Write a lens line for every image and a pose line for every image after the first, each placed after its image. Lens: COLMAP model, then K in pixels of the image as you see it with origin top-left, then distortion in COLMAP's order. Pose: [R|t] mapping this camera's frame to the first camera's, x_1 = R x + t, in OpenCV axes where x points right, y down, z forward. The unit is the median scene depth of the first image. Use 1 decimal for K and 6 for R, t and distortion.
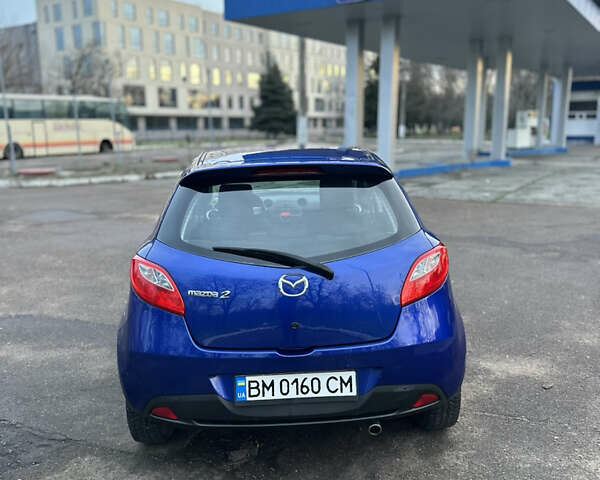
lens RADIAL K [[568.3, 0, 294.3], [0, 568.3, 257.6], [0, 0, 1]] dist [0.010686, 0.000000]
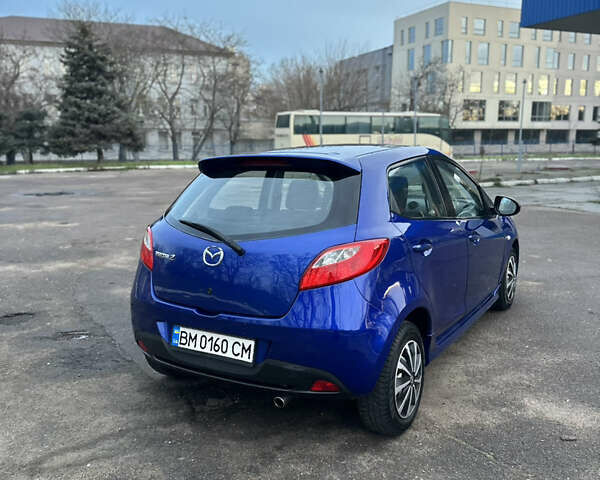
lens RADIAL K [[568.3, 0, 284.0], [0, 568.3, 251.7], [0, 0, 1]] dist [0.010686, 0.000000]
pose [[0.825915, 0.114946, -0.551953, 0.749469], [-0.133904, 0.990976, 0.006007, 0.011859], [0.547662, 0.068947, 0.833854, 0.091694]]
